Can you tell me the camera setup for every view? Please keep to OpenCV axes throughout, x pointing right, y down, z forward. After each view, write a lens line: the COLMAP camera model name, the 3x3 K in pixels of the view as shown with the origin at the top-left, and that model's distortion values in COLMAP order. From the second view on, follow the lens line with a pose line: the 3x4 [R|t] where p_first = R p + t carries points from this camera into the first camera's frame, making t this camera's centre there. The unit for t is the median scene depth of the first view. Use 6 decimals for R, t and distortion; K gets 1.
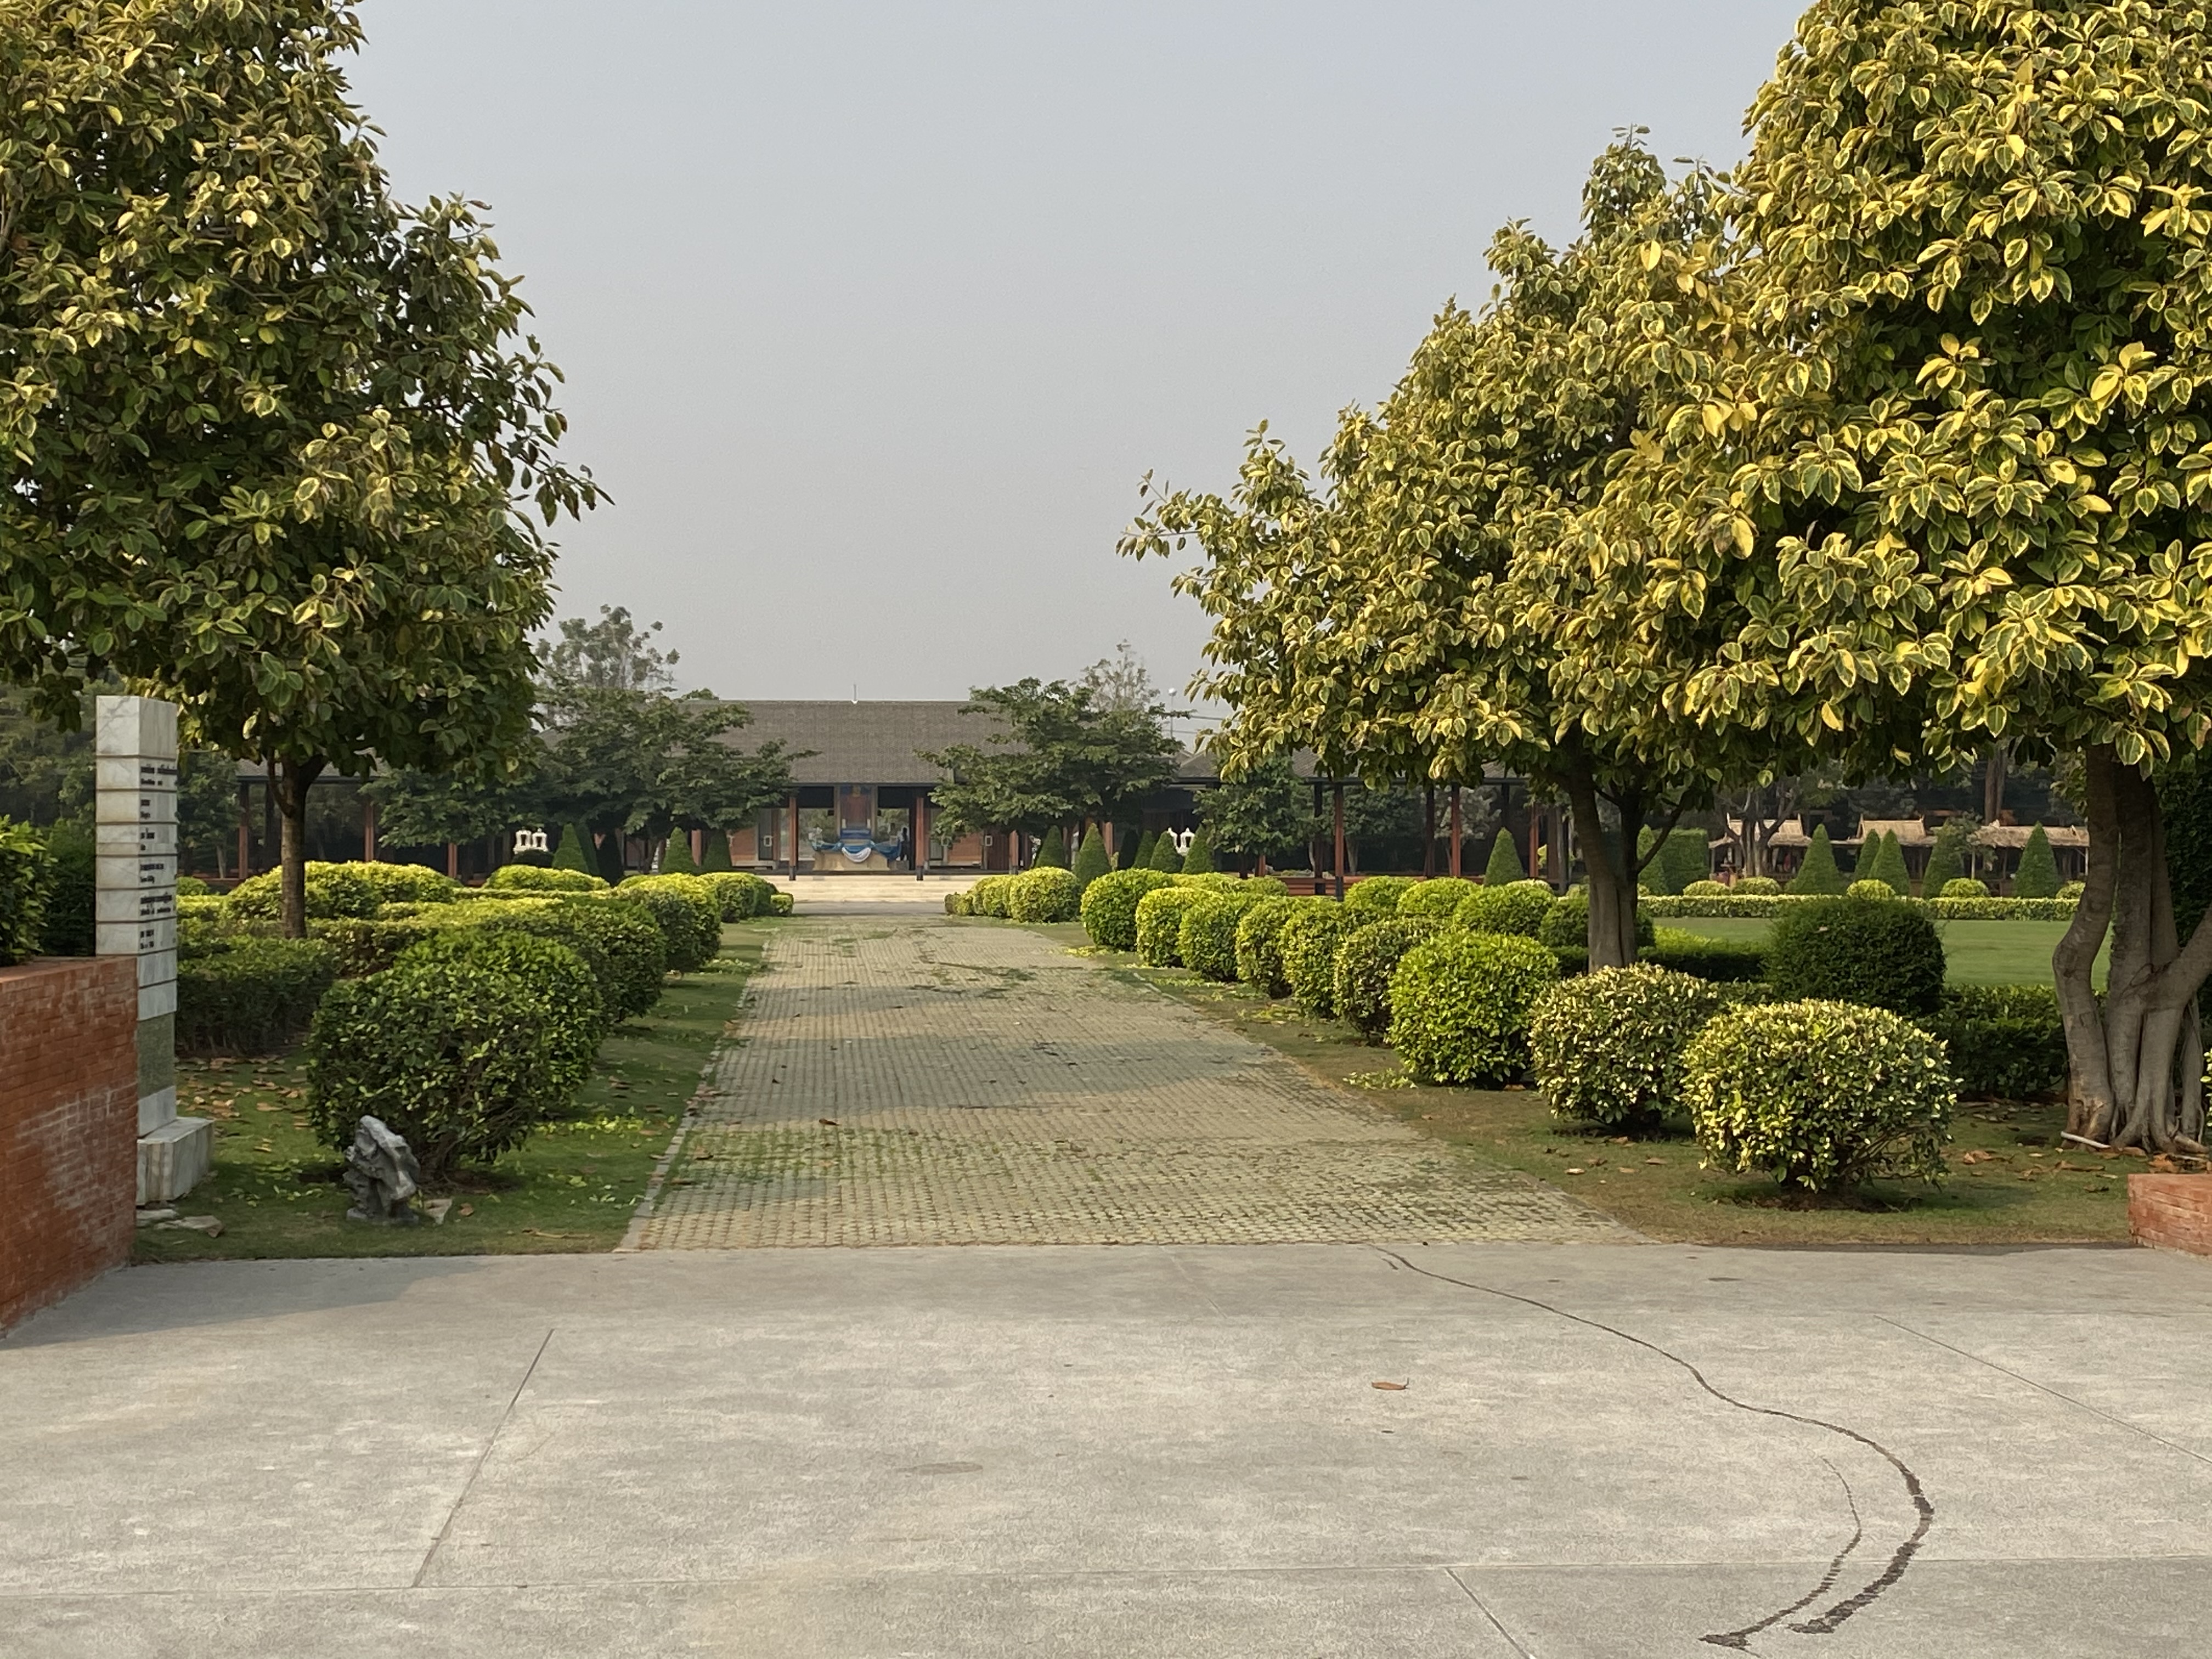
lens RADIAL K [[3072.1, 0, 1145.5], [0, 3072.1, 813.1], [0, 0, 1]] dist [0.159784, -0.499291]
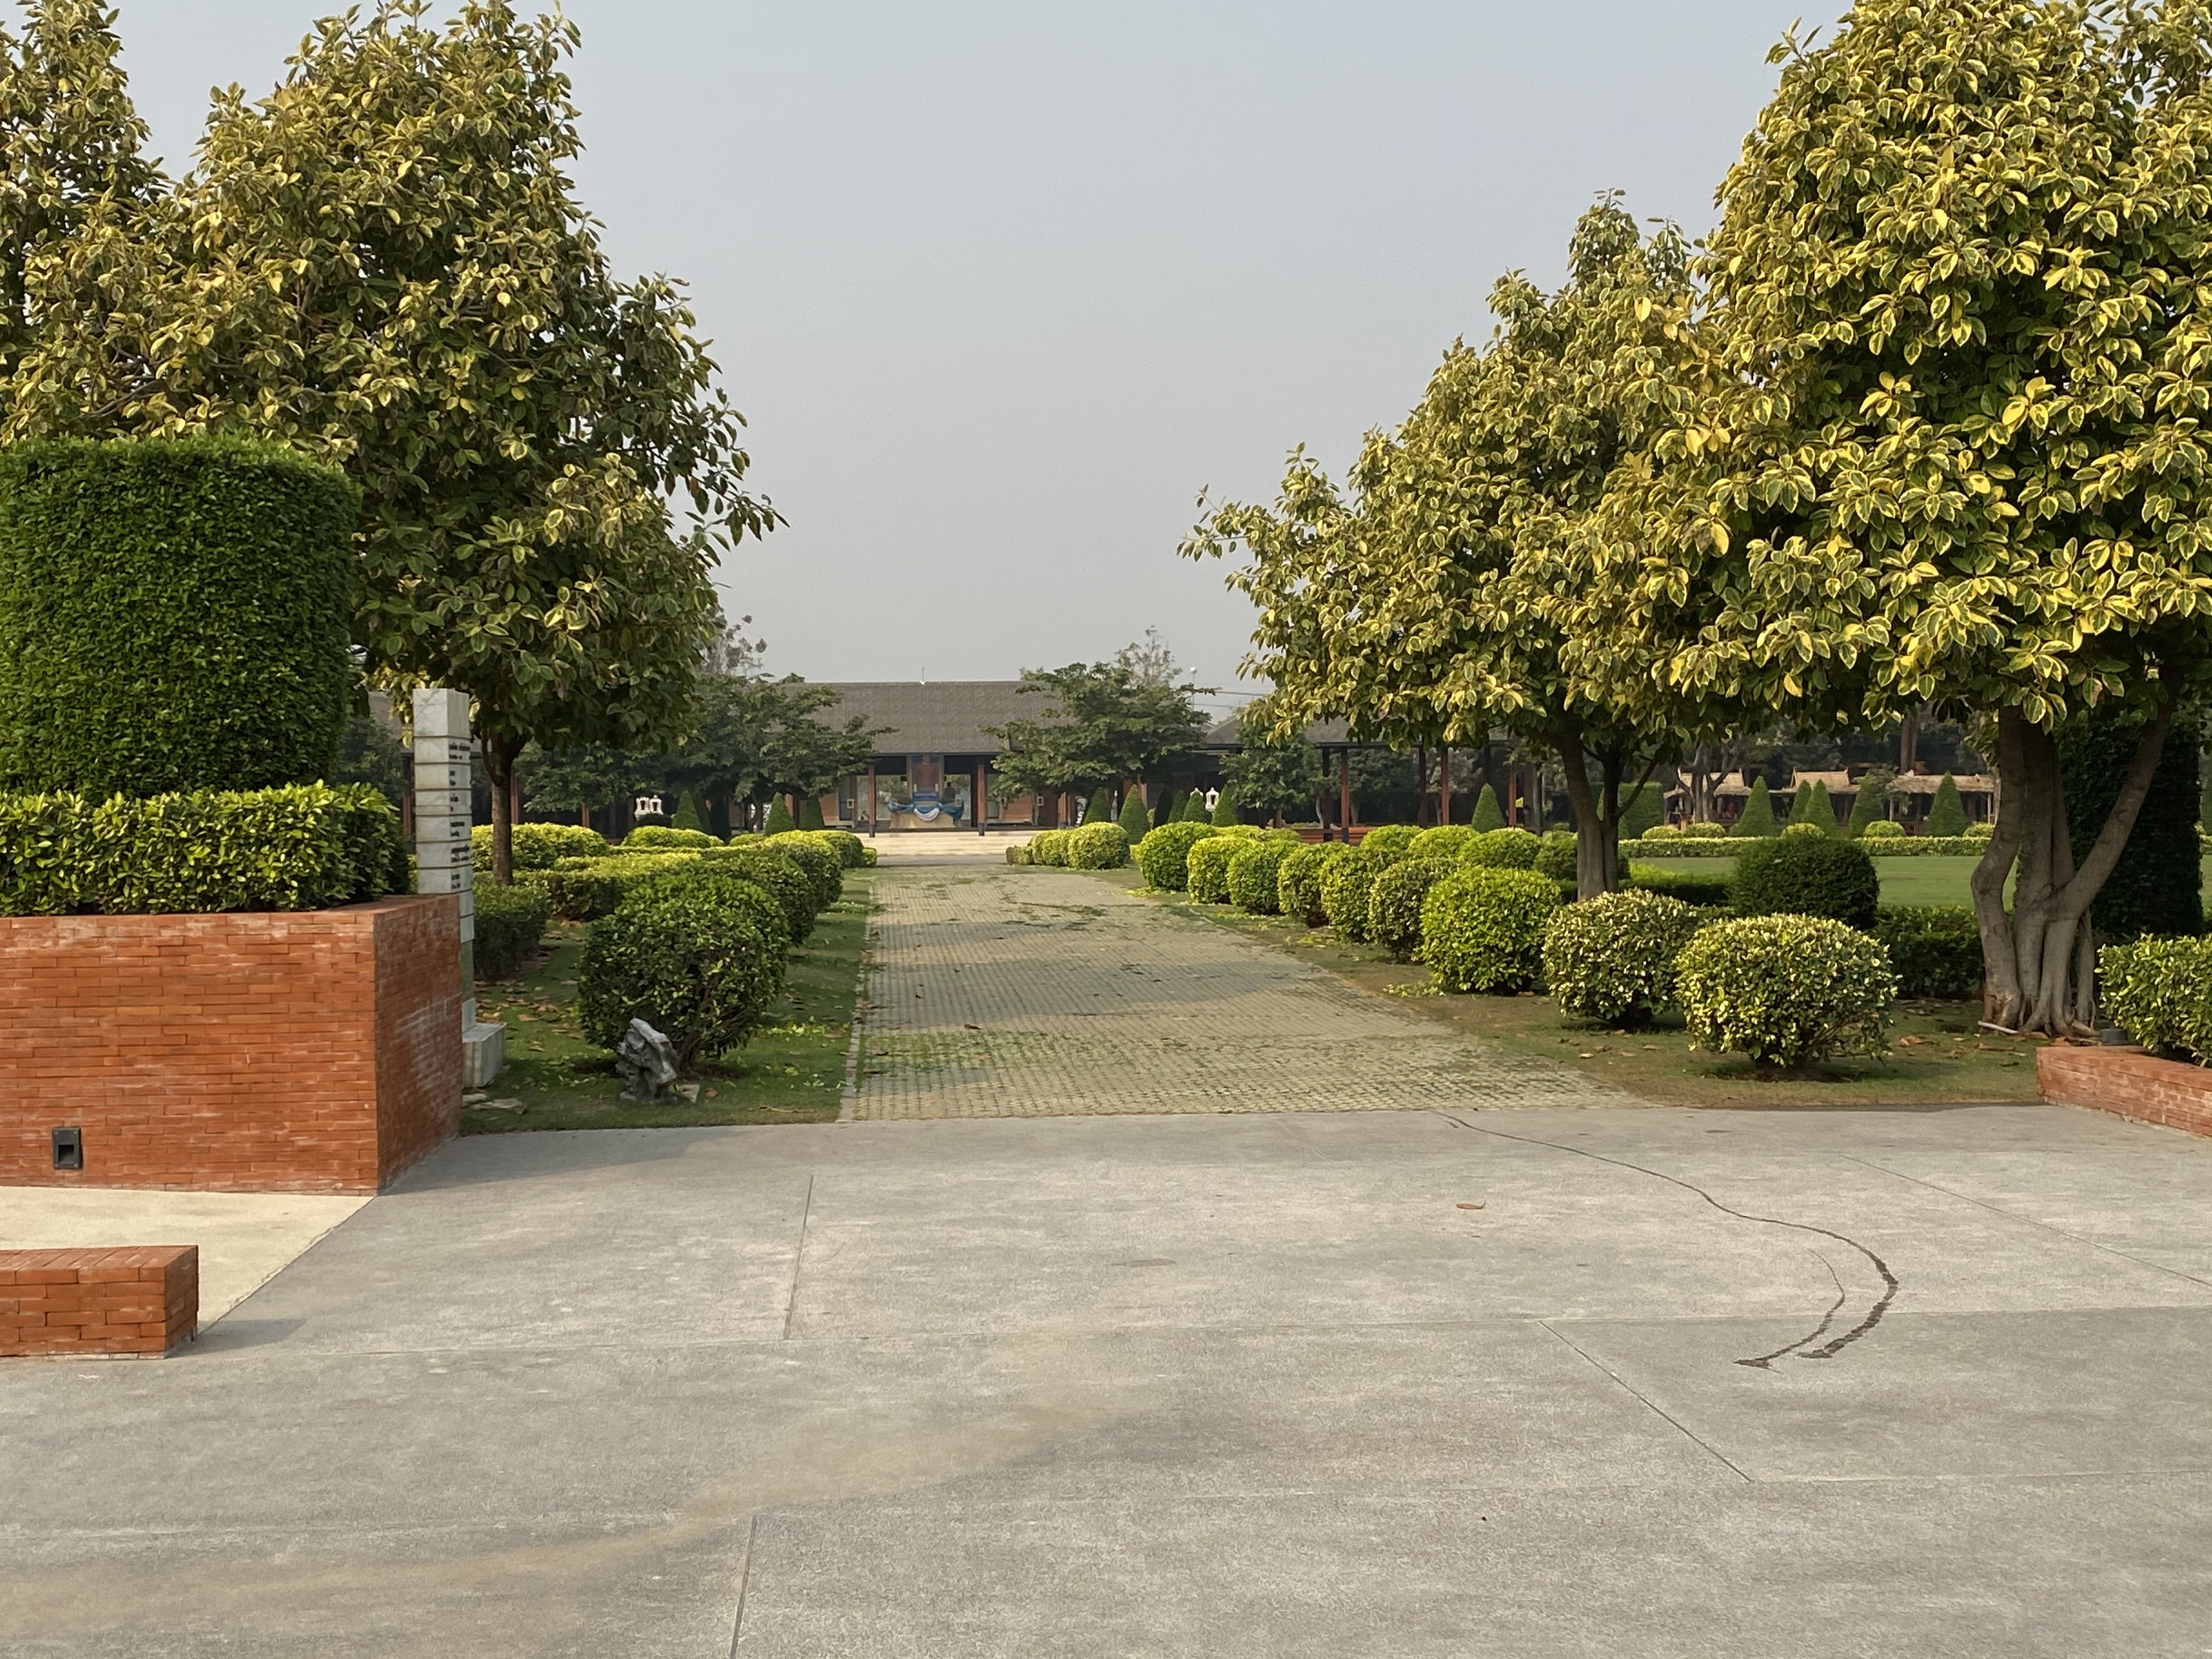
lens RADIAL K [[2774.1, 0, 1097.1], [0, 2774.1, 867.4], [0, 0, 1]] dist [0.150337, -0.473813]
pose [[0.999855, -0.013121, -0.010829, -0.043020], [0.013462, 0.999396, 0.032033, 0.001846], [0.010403, -0.032174, 0.999428, -0.115541]]
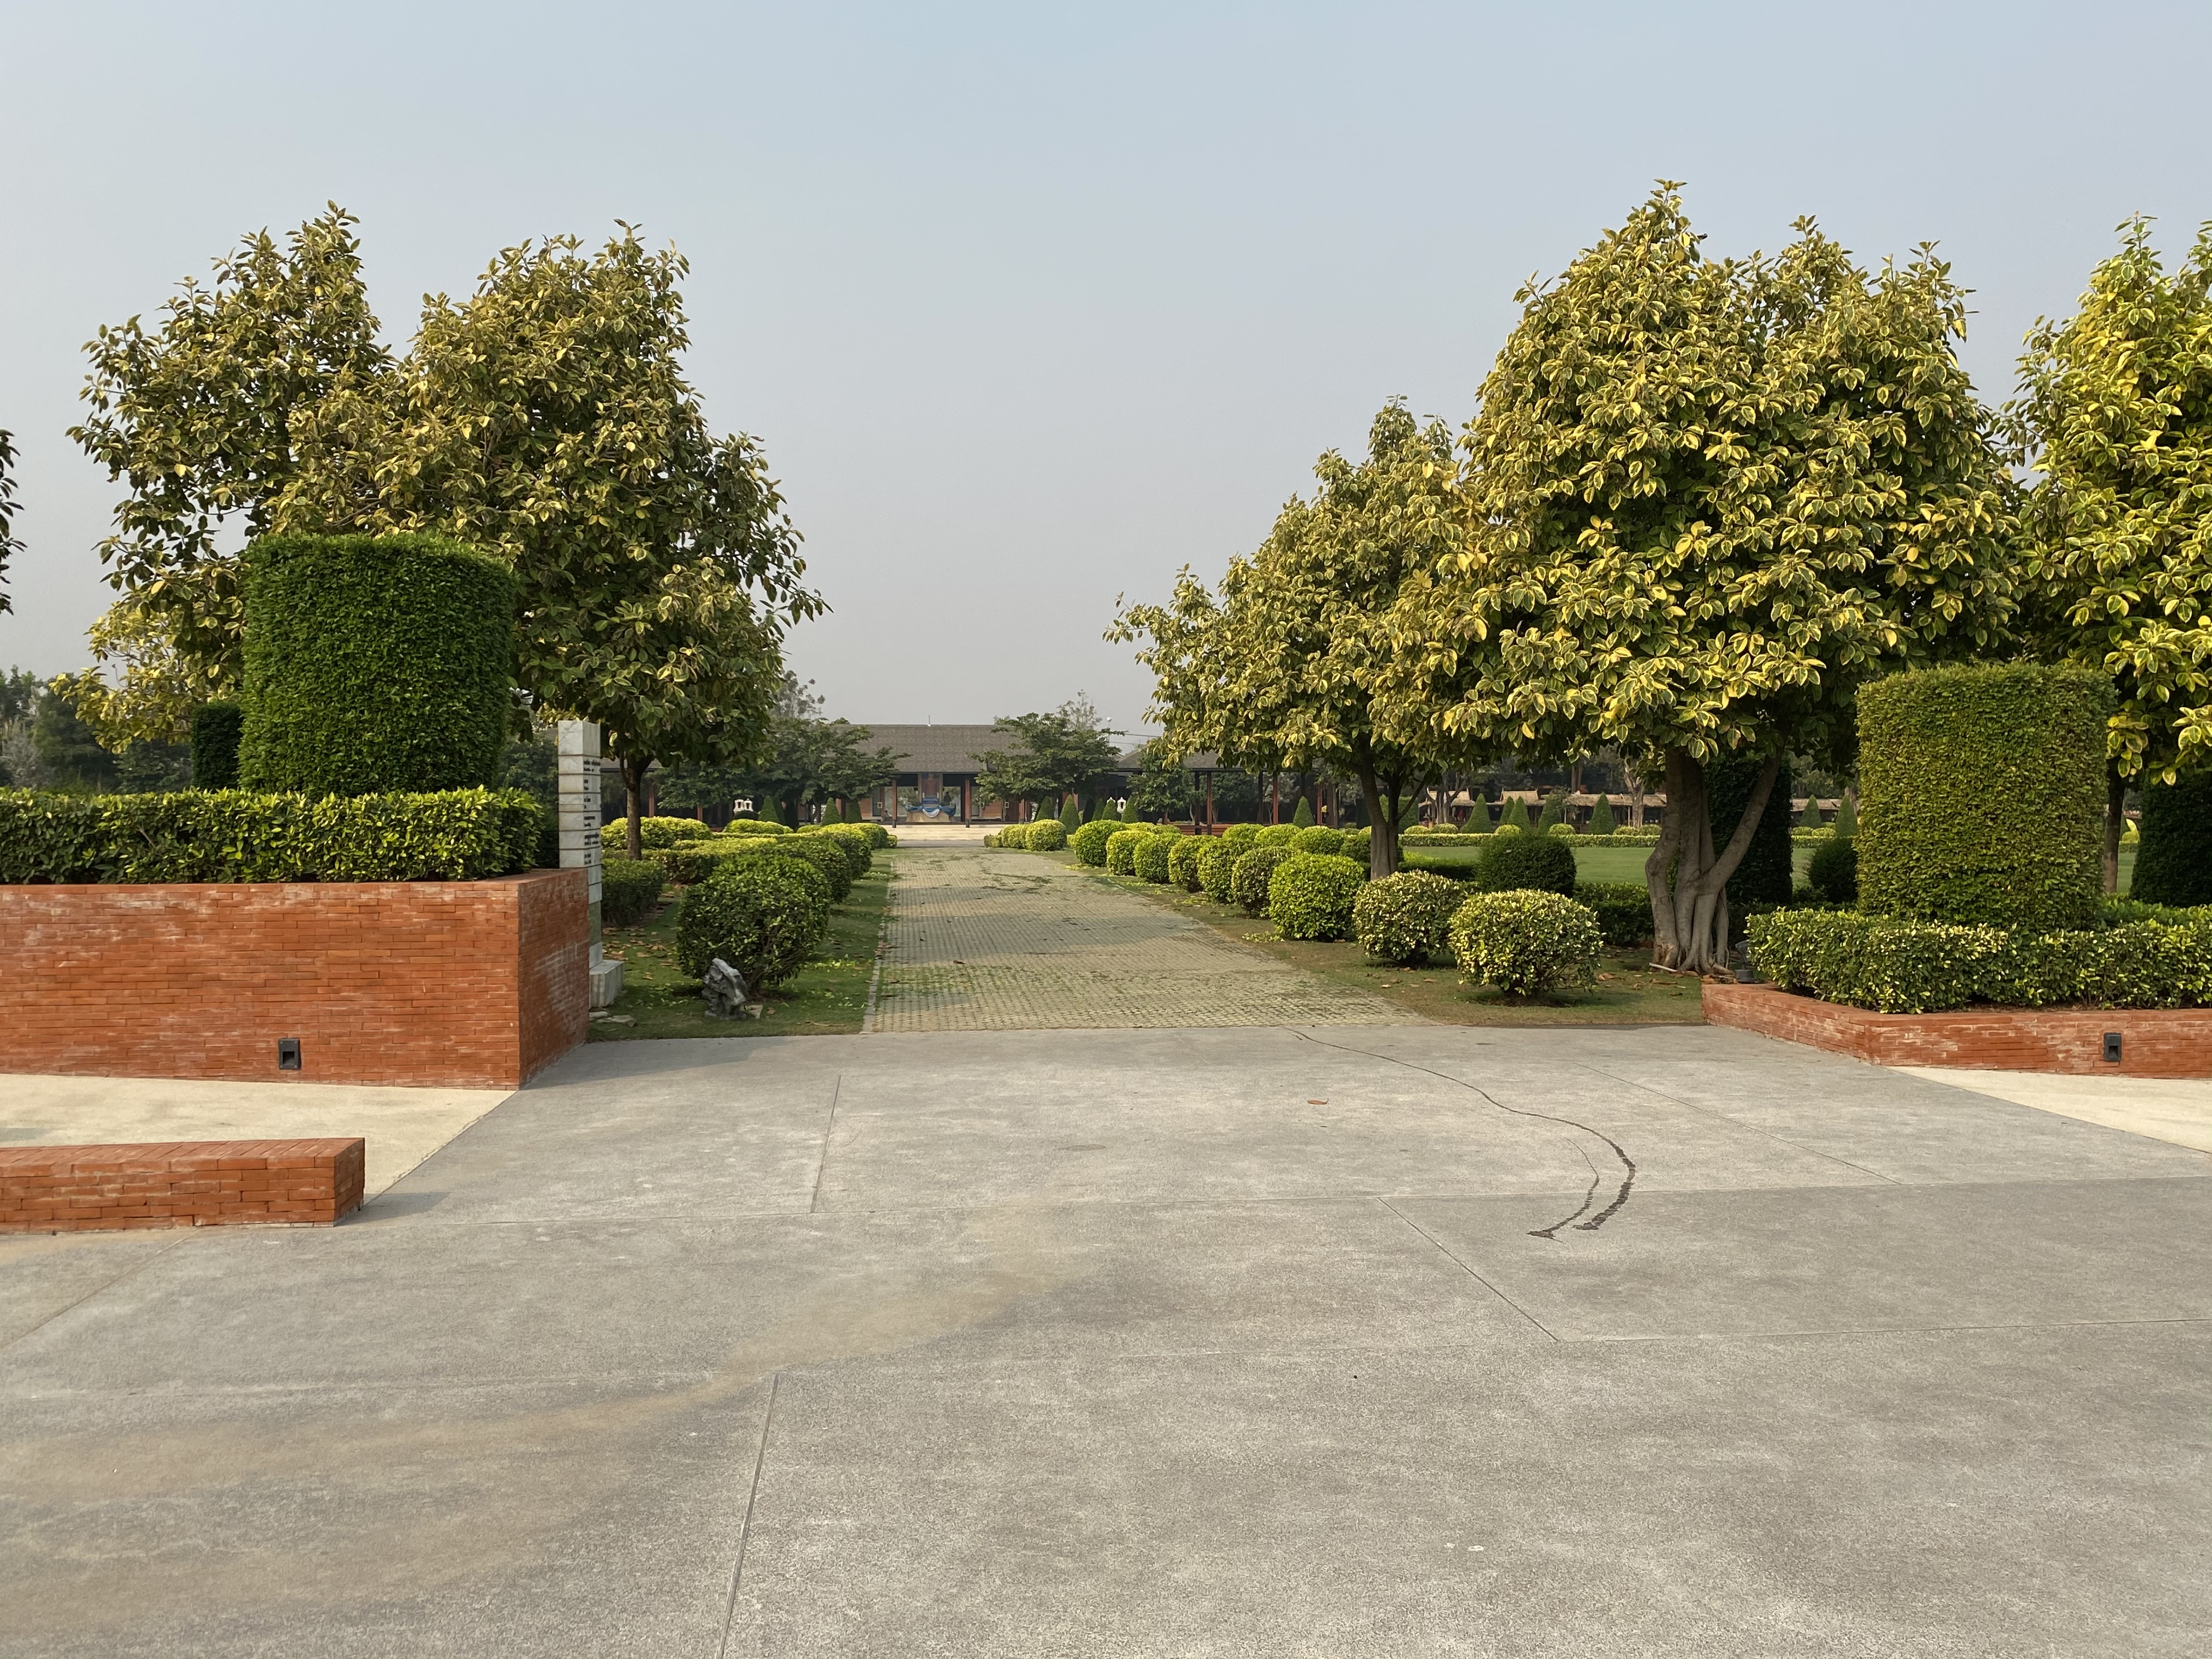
lens RADIAL K [[1768.3, 0, 1118.9], [0, 1768.3, 840.1], [0, 0, 1]] dist [0.138284, -0.356294]
pose [[0.999461, -0.003767, 0.032615, -0.047210], [0.002847, 0.999598, 0.028200, 0.001945], [-0.032709, -0.028092, 0.999070, -0.018368]]
